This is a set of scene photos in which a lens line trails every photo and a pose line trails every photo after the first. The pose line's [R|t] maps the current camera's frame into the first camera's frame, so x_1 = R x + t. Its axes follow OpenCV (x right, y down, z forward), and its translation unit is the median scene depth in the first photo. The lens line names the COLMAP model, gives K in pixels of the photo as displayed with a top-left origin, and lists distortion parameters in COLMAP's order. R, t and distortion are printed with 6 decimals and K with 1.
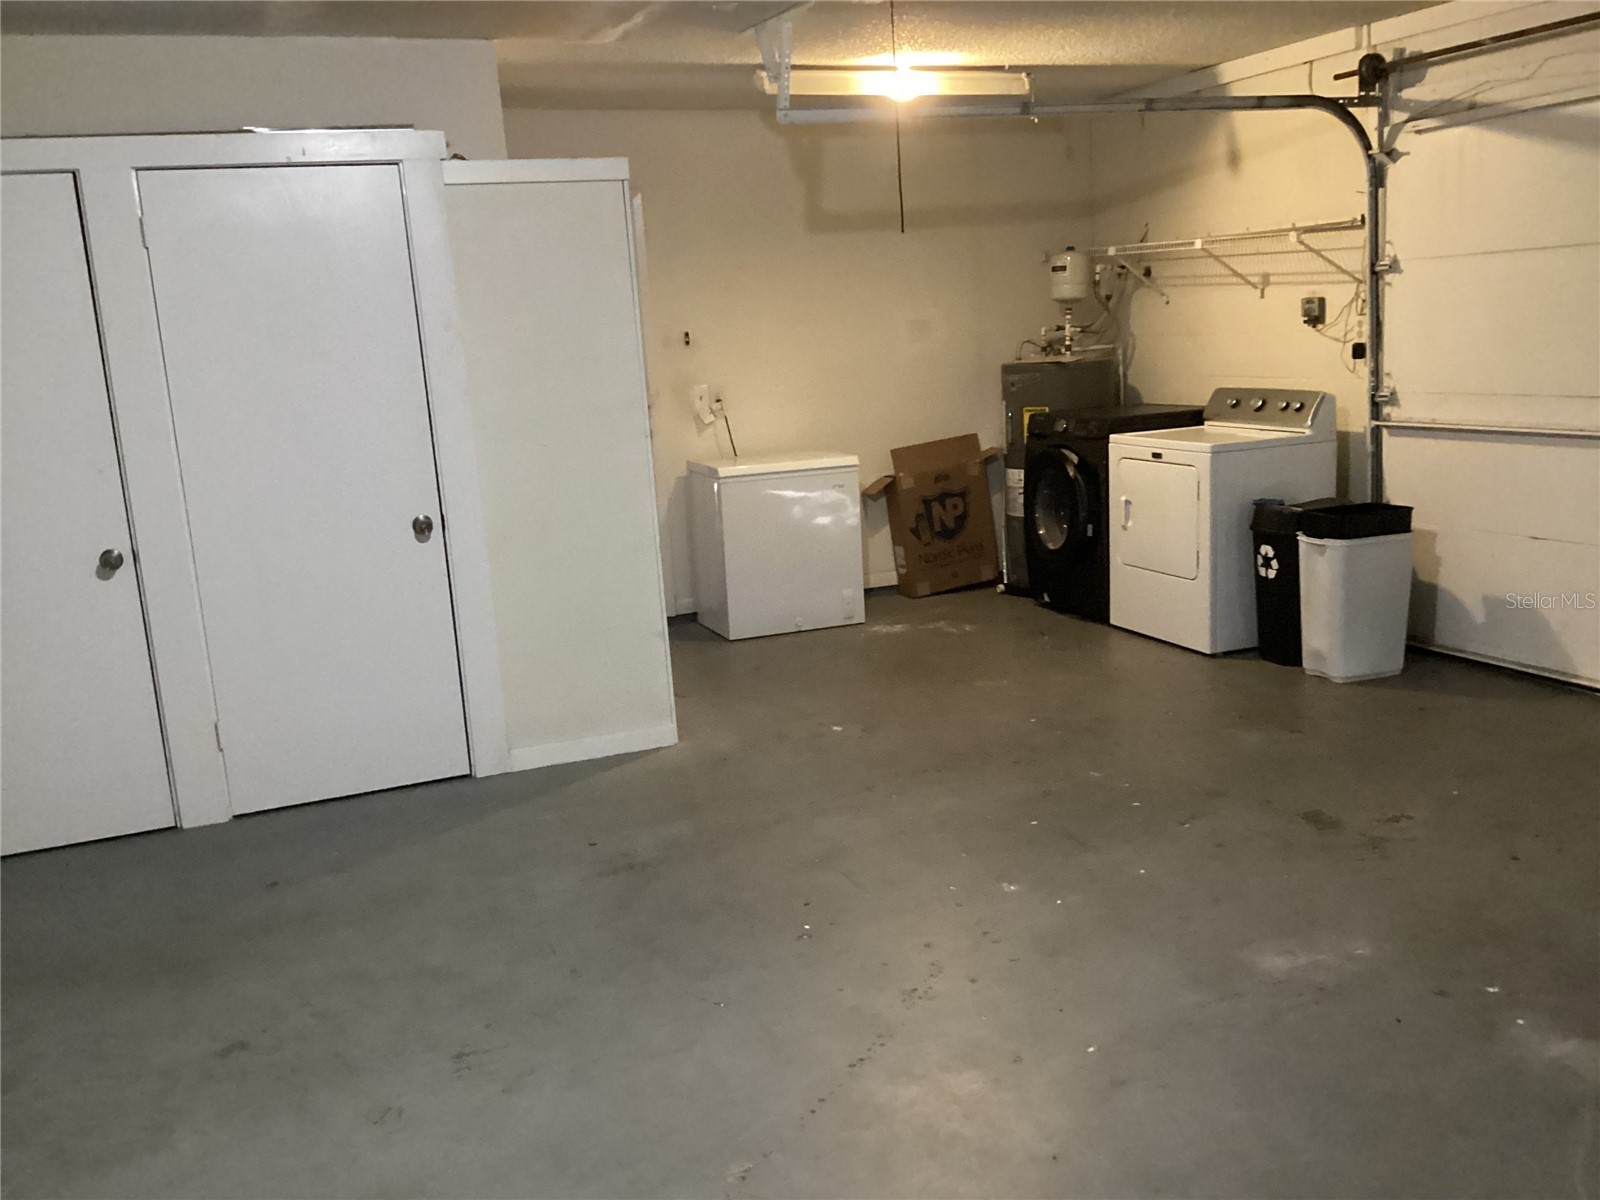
lens RADIAL K [[1445.9, 0, 800.0], [0, 1445.9, 600.0], [0, 0, 1]] dist [0.144324, -0.247783]
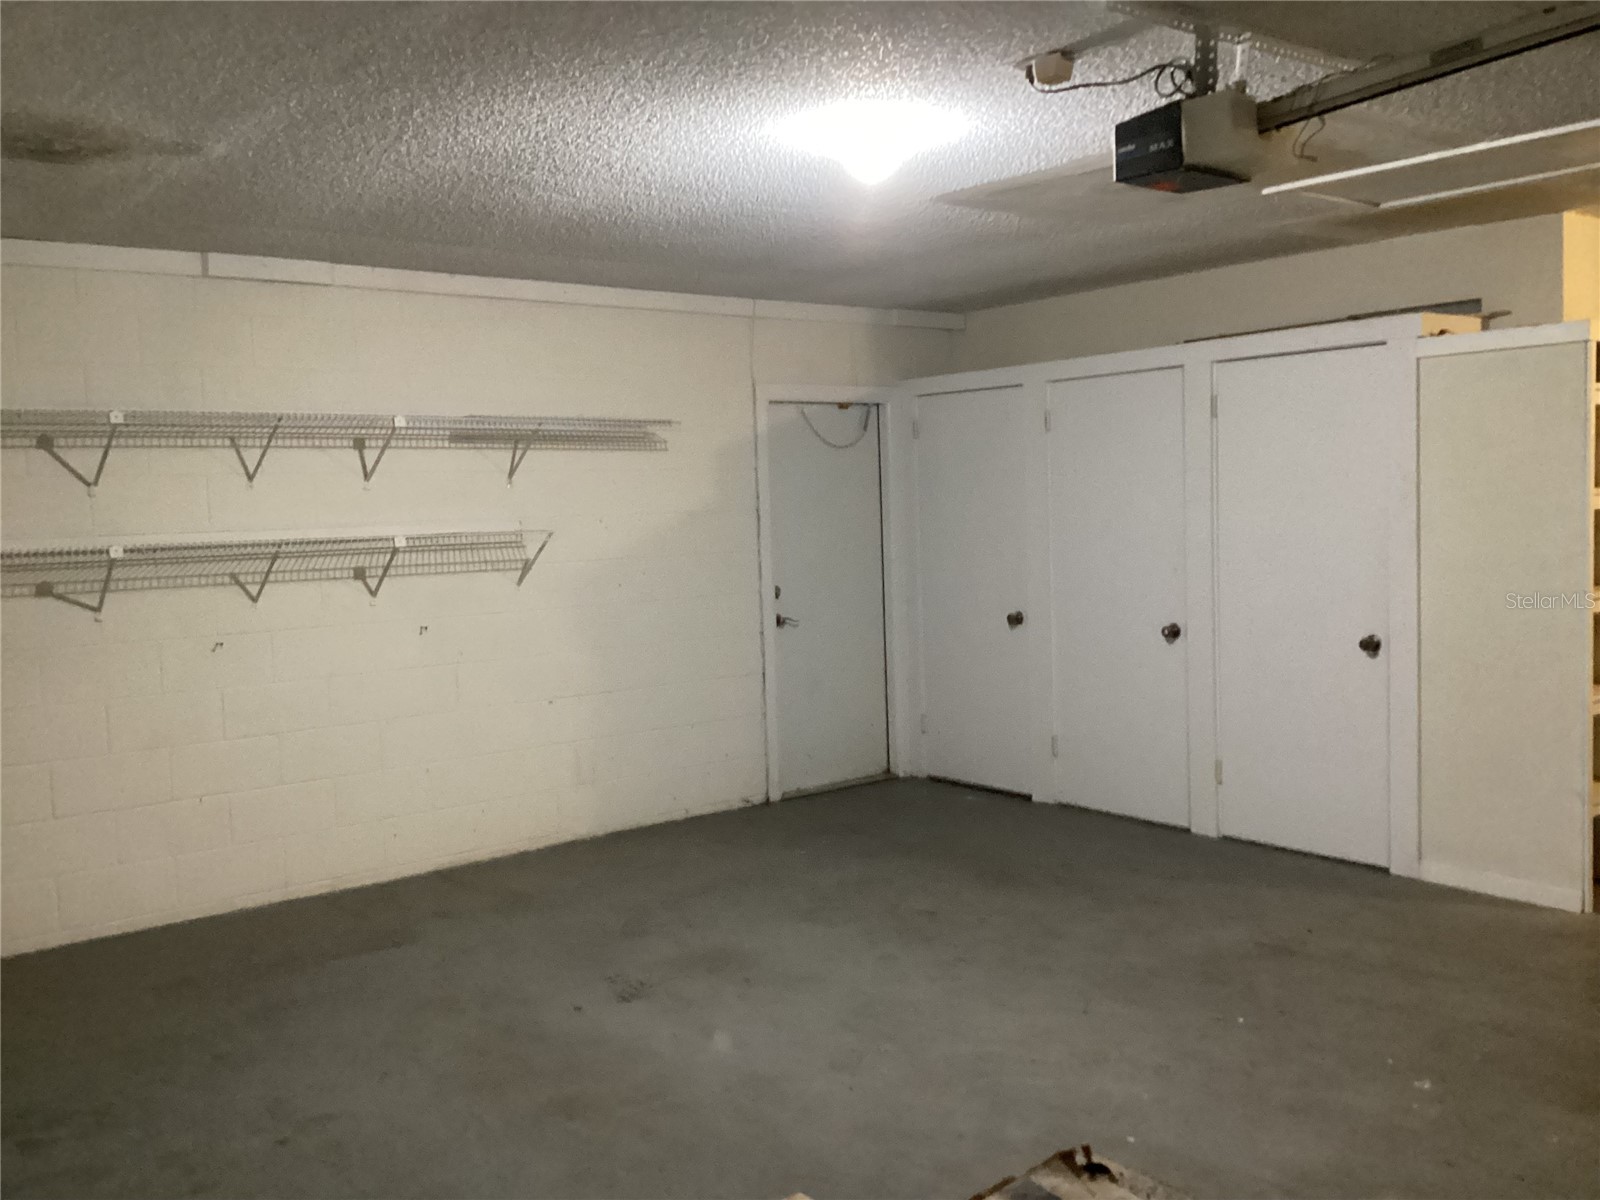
lens RADIAL K [[1445.9, 0, 800.0], [0, 1445.9, 600.0], [0, 0, 1]] dist [0.144324, -0.247783]
pose [[0.272208, 0.123846, -0.954235, 0.756102], [-0.173252, 0.981784, 0.077999, -0.100087], [0.946513, 0.144091, 0.288706, 0.230098]]
